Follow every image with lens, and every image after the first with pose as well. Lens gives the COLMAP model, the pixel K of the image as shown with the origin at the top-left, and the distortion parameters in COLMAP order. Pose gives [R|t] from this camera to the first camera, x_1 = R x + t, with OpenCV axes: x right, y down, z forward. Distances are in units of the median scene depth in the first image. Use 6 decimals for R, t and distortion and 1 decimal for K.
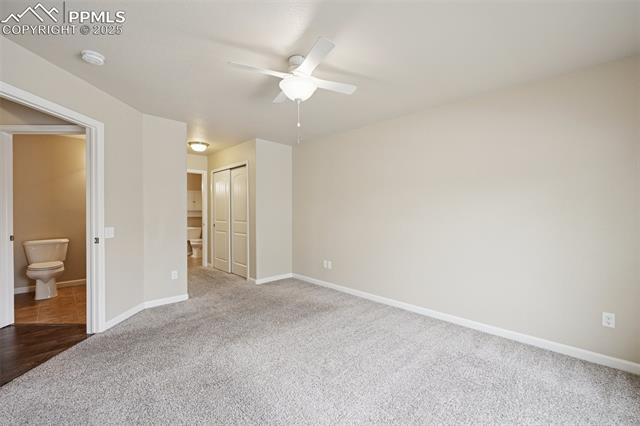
lens RADIAL K [[265.4, 0, 320.0], [0, 265.4, 213.0], [0, 0, 1]] dist [0.000012, 0.000024]
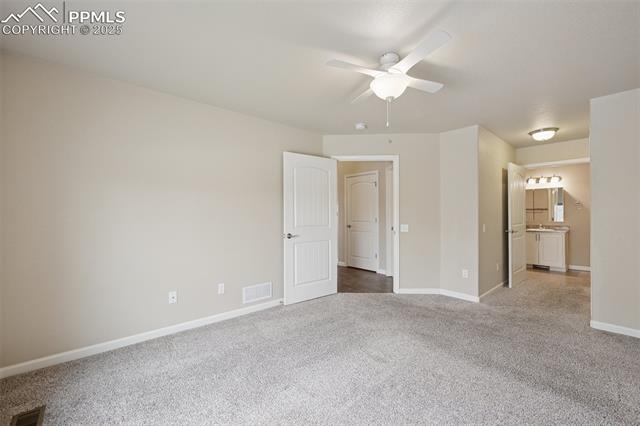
lens RADIAL K [[265.4, 0, 320.0], [0, 265.4, 213.0], [0, 0, 1]] dist [0.000012, 0.000024]
pose [[-0.044841, -0.004873, -0.998982, 0.613749], [-0.000201, 0.999988, -0.004869, -0.002703], [0.998994, -0.000018, -0.044841, 0.543913]]
